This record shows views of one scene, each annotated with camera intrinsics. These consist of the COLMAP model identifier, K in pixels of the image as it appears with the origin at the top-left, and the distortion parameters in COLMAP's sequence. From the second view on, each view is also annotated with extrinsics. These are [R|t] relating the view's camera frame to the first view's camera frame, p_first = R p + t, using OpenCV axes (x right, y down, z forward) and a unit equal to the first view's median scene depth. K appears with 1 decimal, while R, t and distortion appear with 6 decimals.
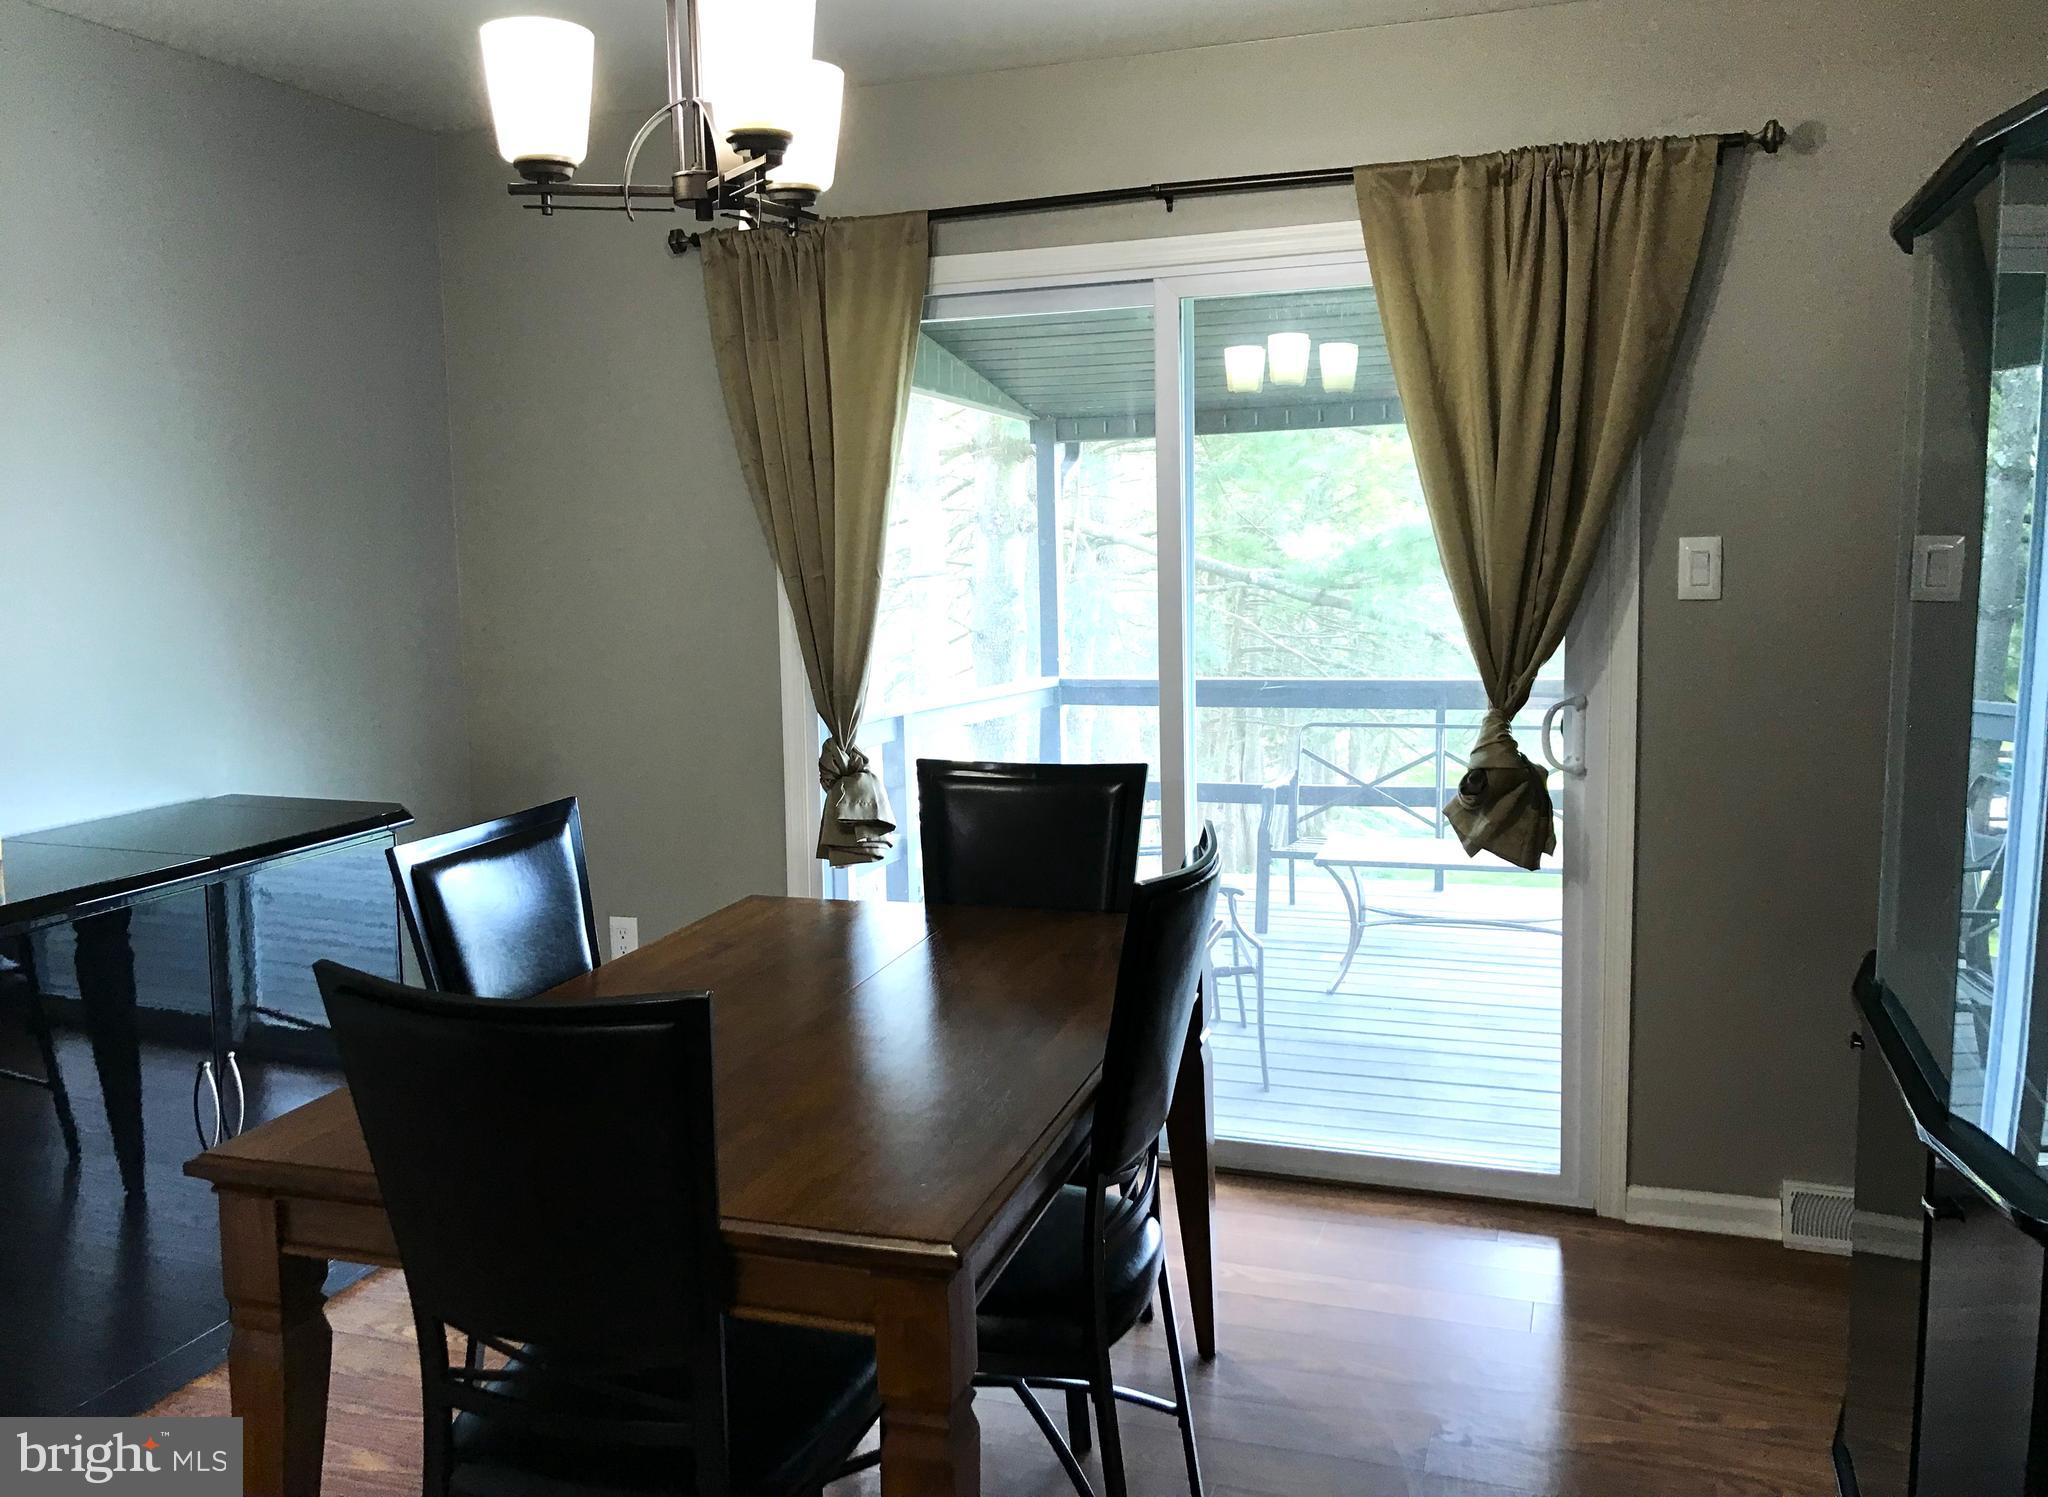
lens RADIAL K [[1755.7, 0, 1024.0], [0, 1755.7, 748.5], [0, 0, 1]] dist [0.000021, -0.000067]
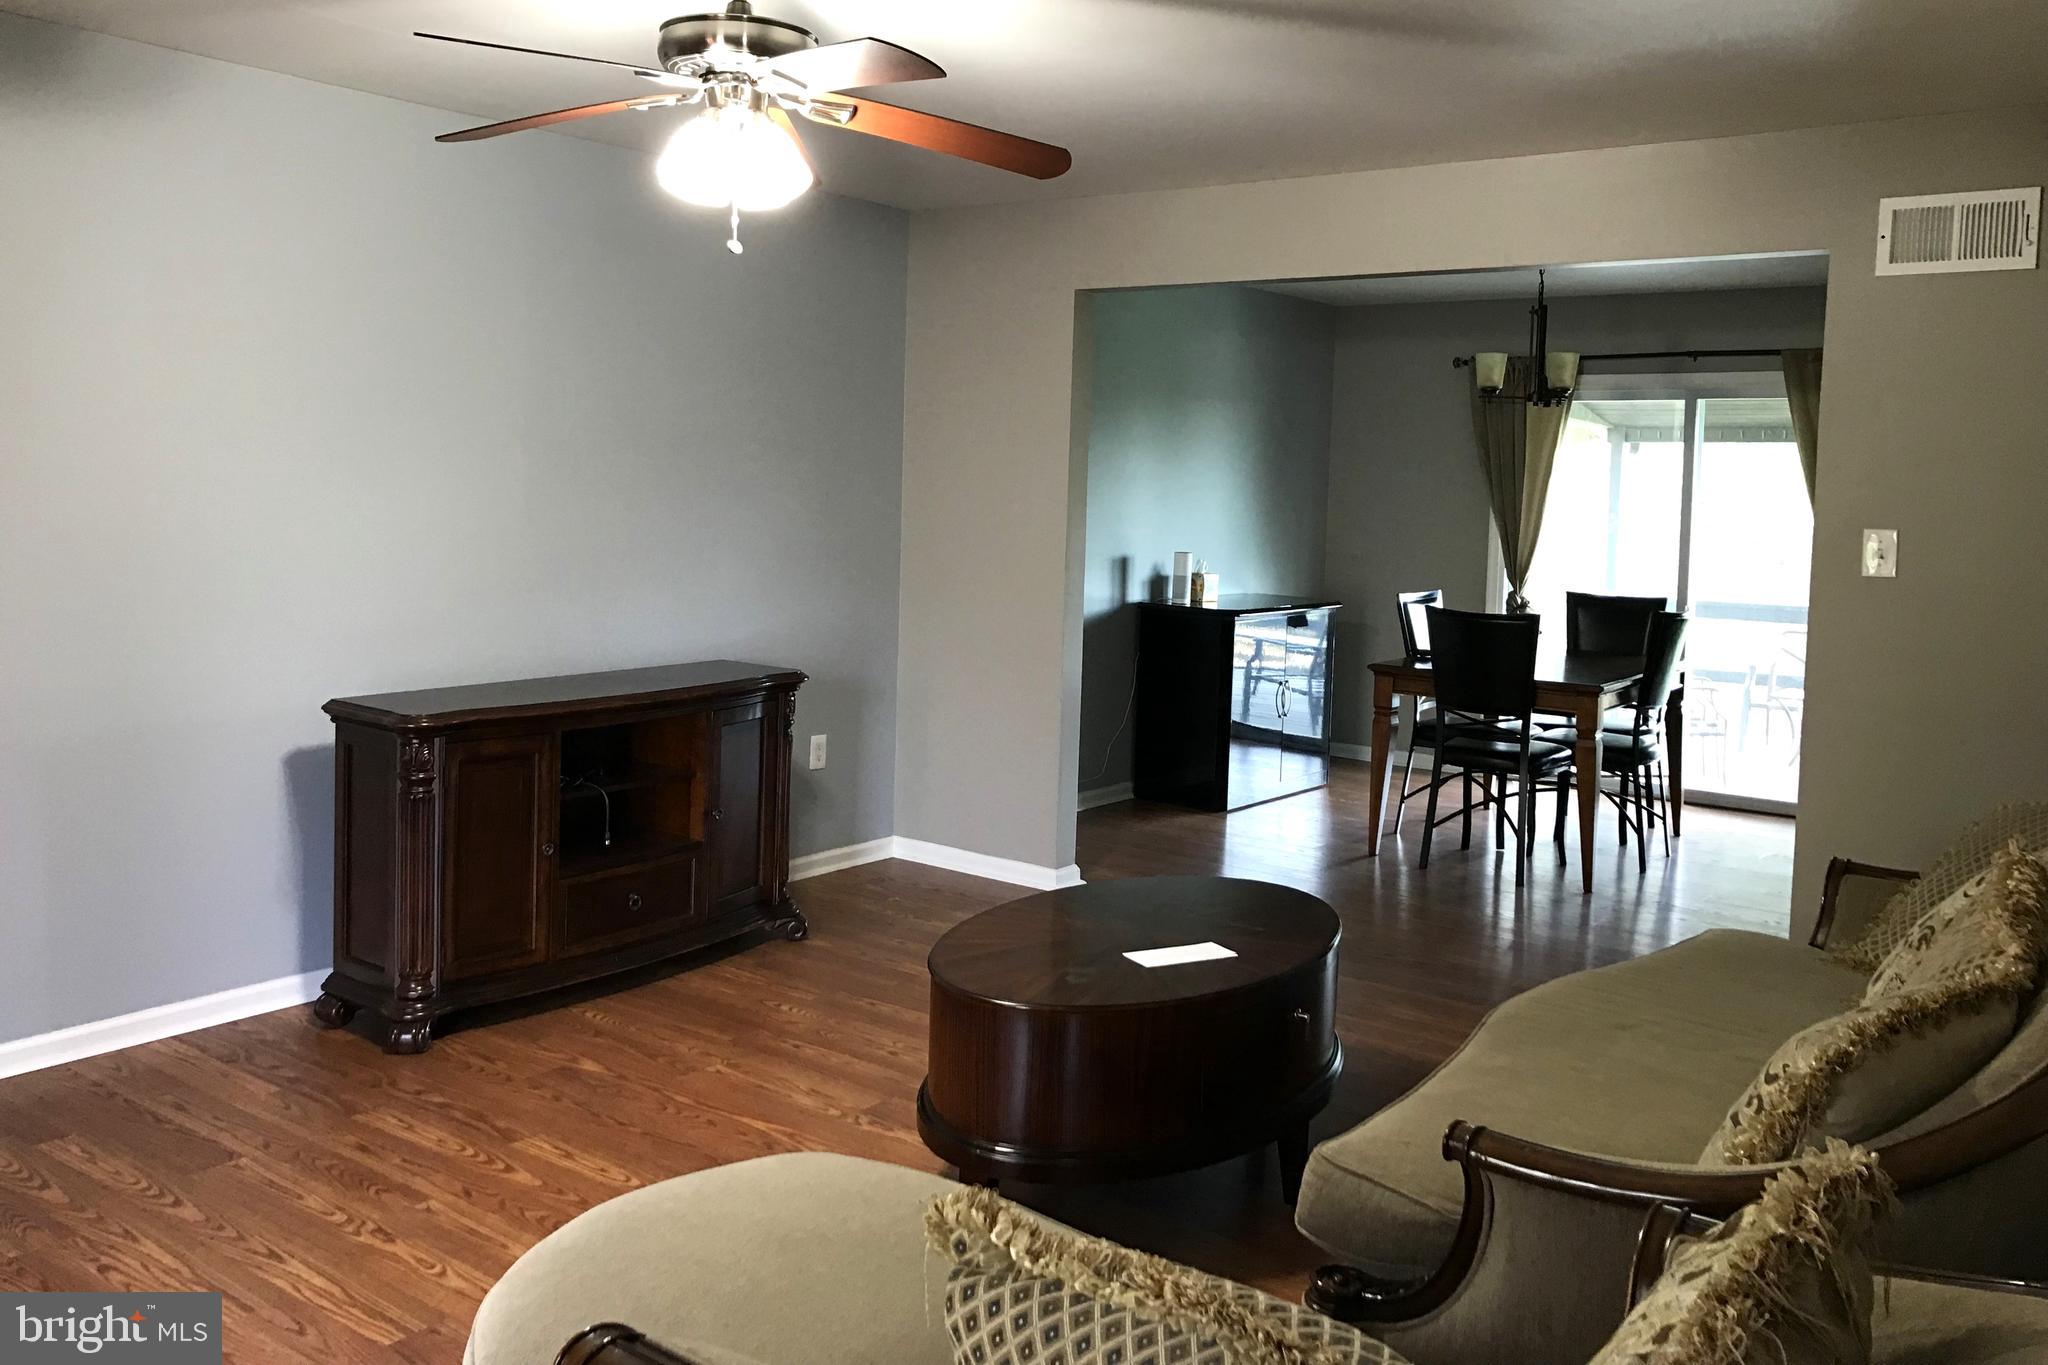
lens RADIAL K [[1696.9, 0, 1024.0], [0, 1696.9, 682.5], [0, 0, 1]] dist [0.048468, 0.000826]
pose [[0.953993, 0.063953, -0.292928, -0.063773], [-0.066319, 0.997797, 0.001858, 0.147123], [0.292402, 0.017654, 0.956133, -1.217016]]
